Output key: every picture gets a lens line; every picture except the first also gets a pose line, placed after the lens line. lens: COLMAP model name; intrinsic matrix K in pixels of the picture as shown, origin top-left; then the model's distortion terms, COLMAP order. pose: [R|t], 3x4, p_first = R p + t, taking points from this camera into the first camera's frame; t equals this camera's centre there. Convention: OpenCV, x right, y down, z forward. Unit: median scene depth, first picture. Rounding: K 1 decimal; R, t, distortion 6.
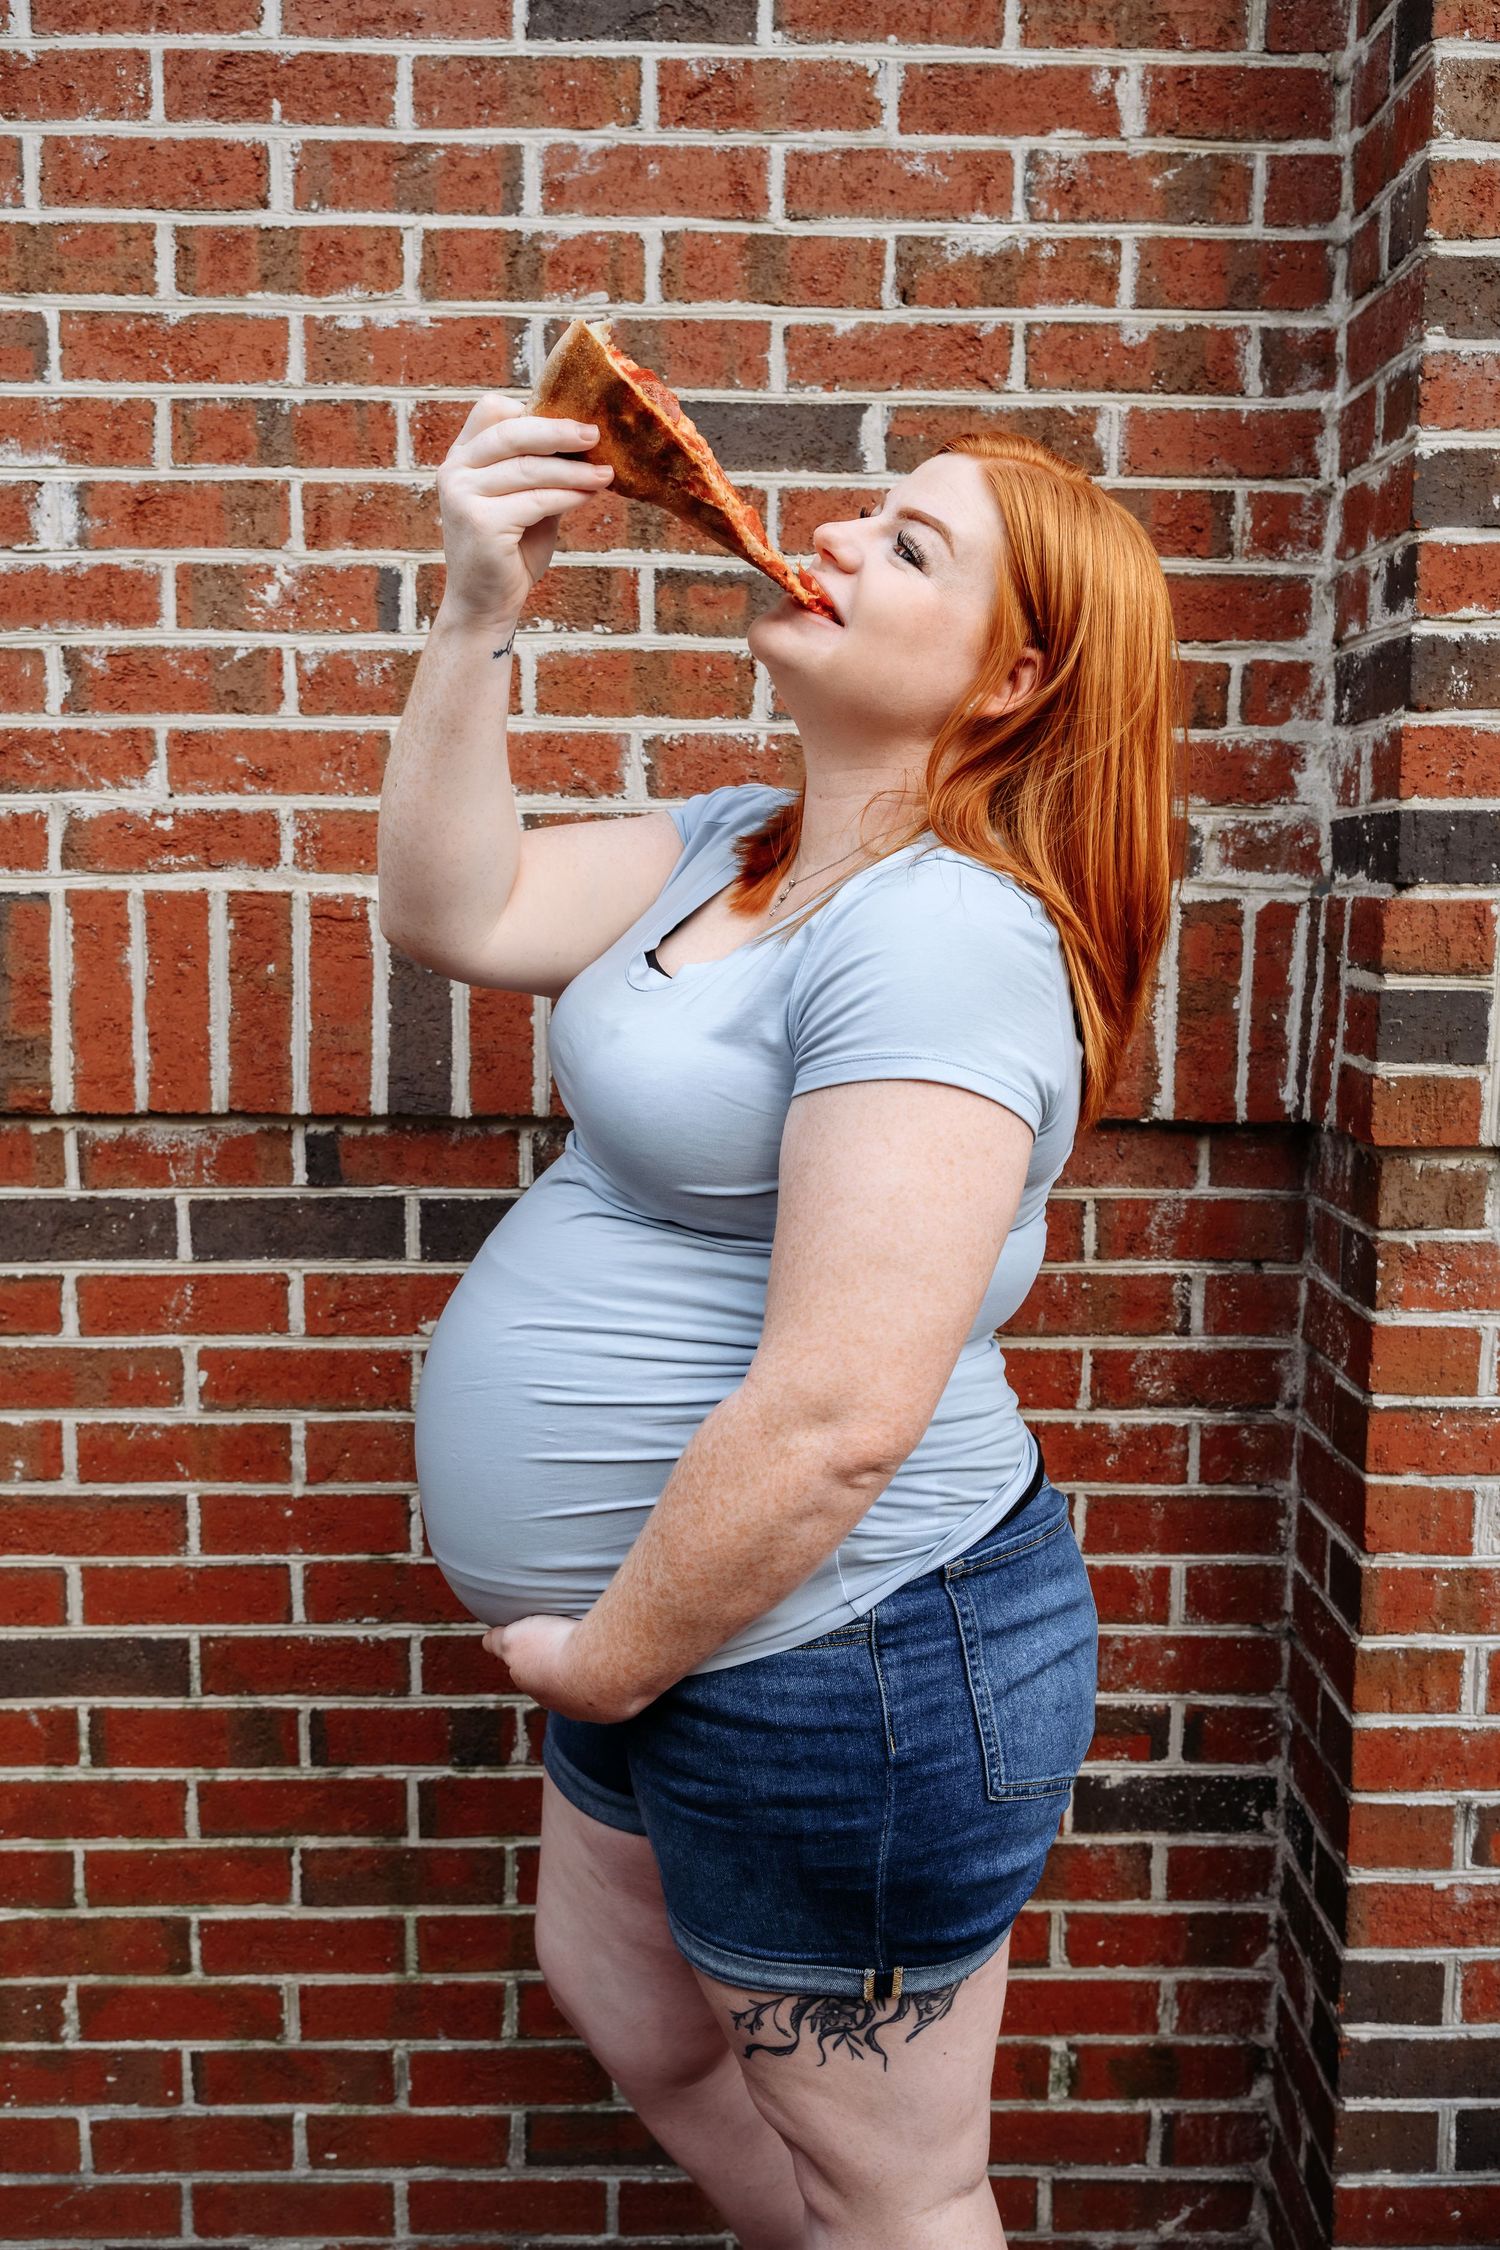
lens RADIAL K [[1970.2, 0, 746.4], [0, 1970.2, 1125.7], [0, 0, 1]] dist [0.005203, -0.005865]
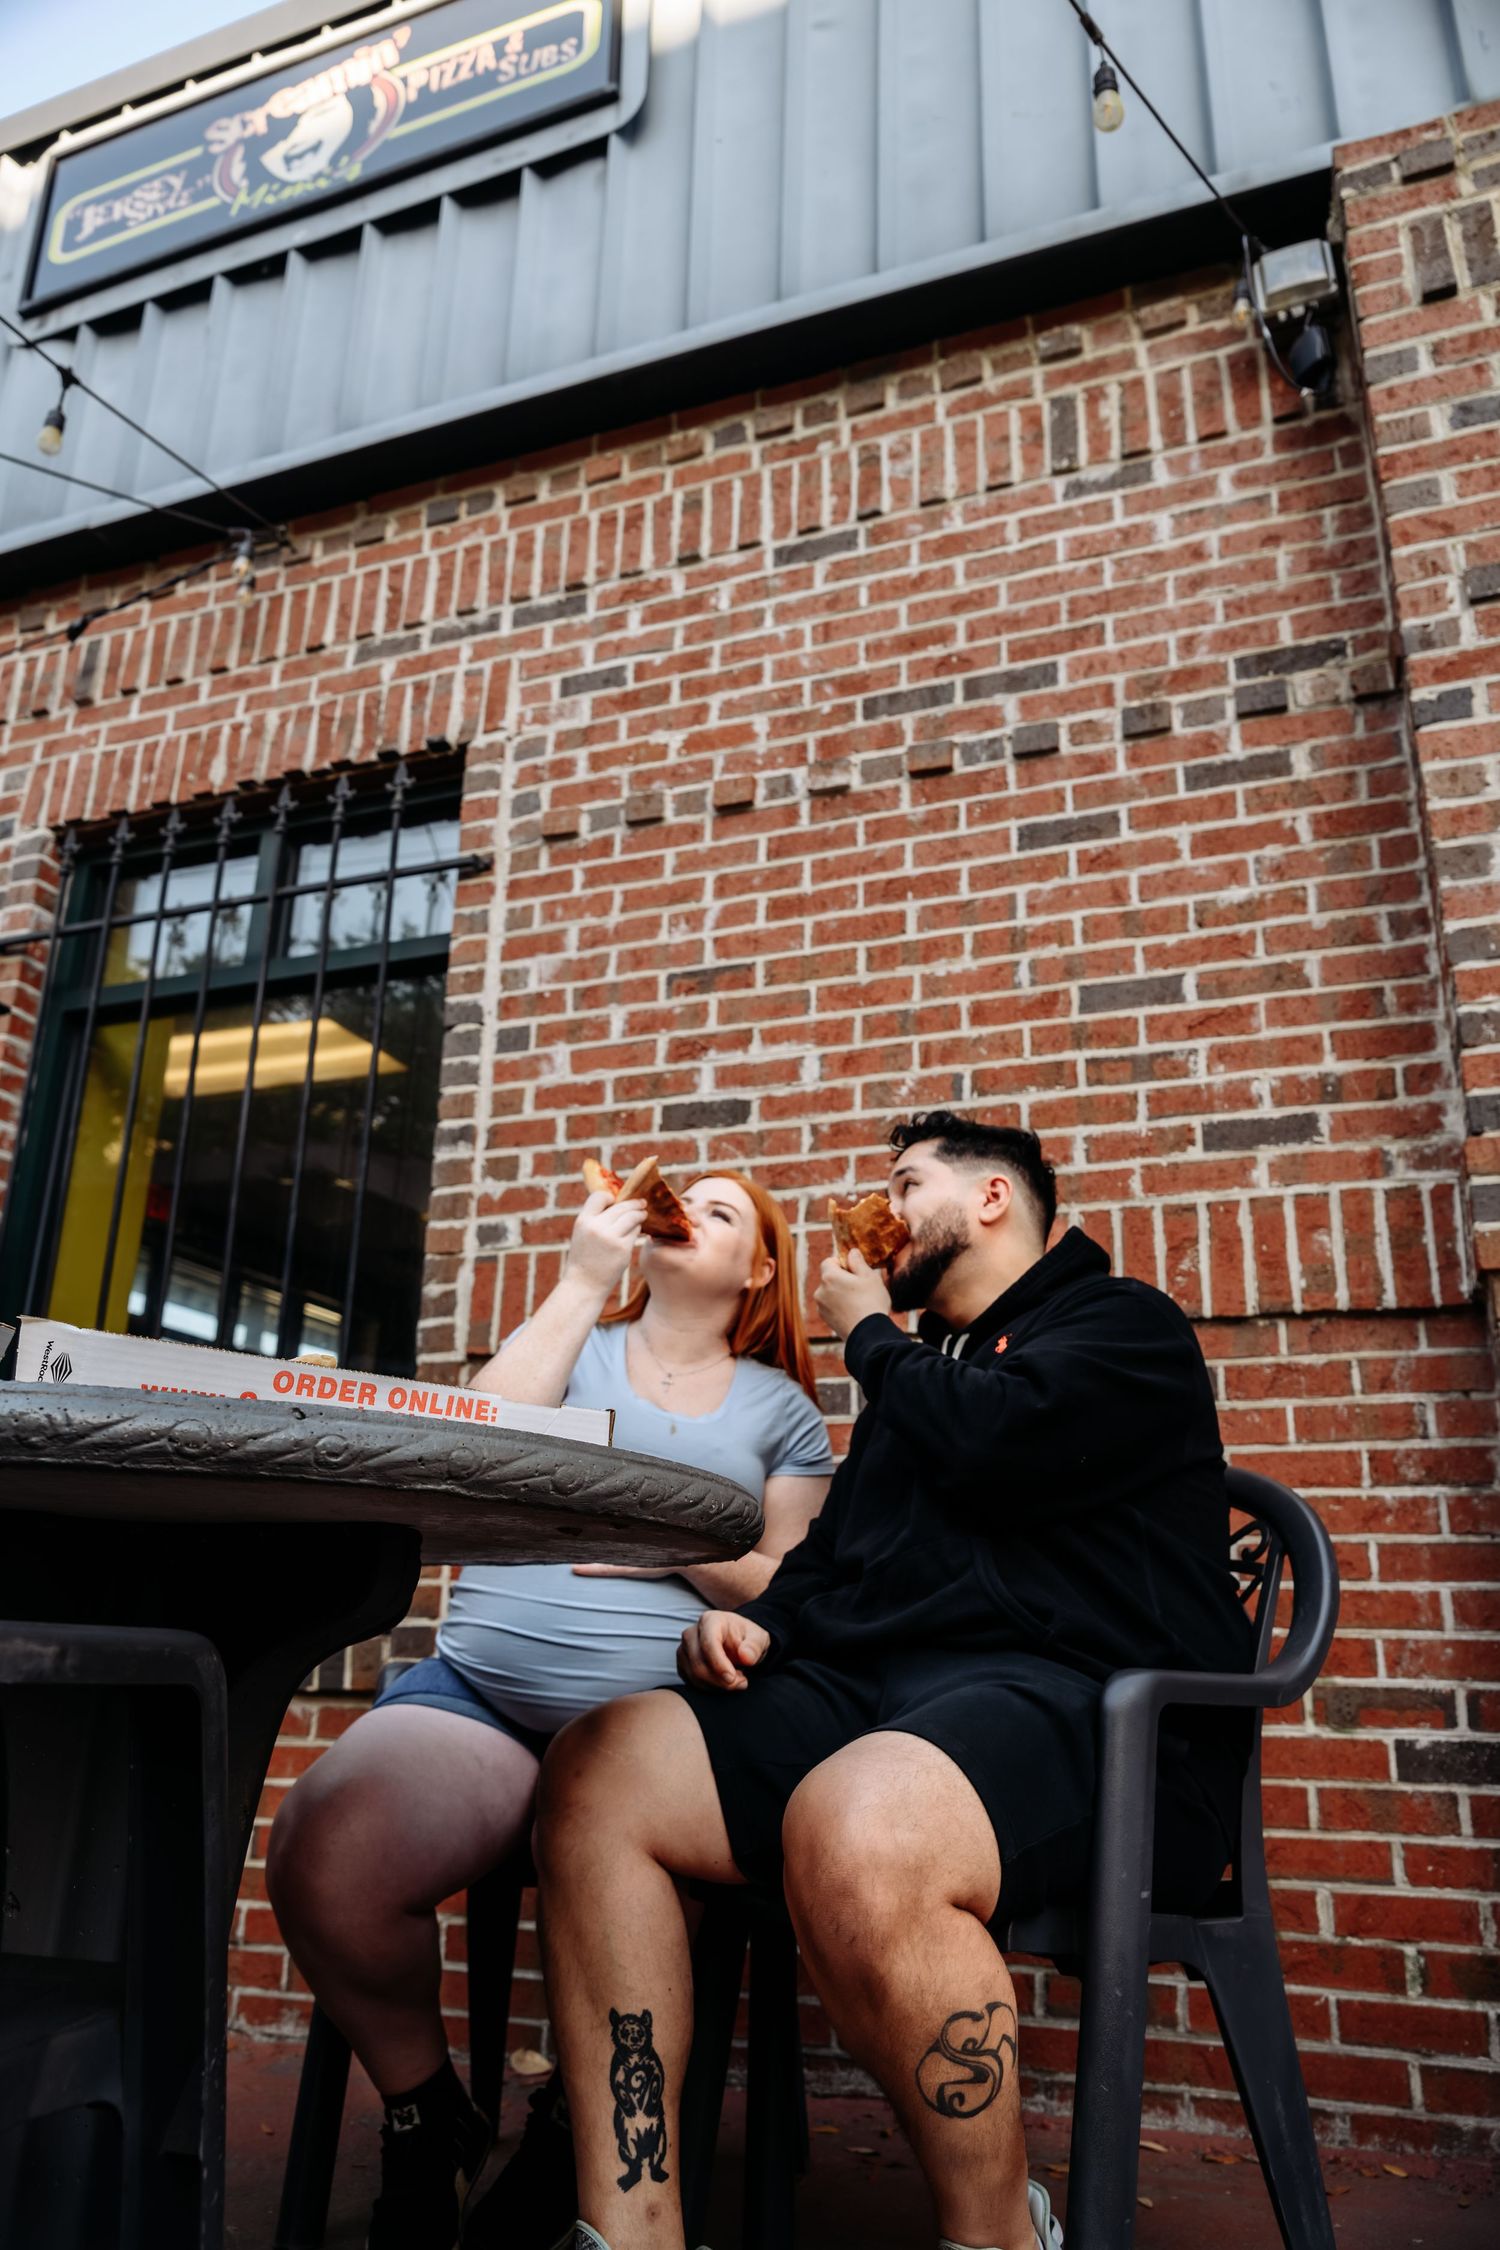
lens RADIAL K [[1547.1, 0, 751.3], [0, 1547.1, 1124.5], [0, 0, 1]] dist [-0.000211, 0.005200]
pose [[0.927533, -0.104251, -0.358908, 0.200220], [-0.069708, 0.895203, -0.440174, 0.506212], [0.367184, 0.433294, 0.823063, -0.415365]]
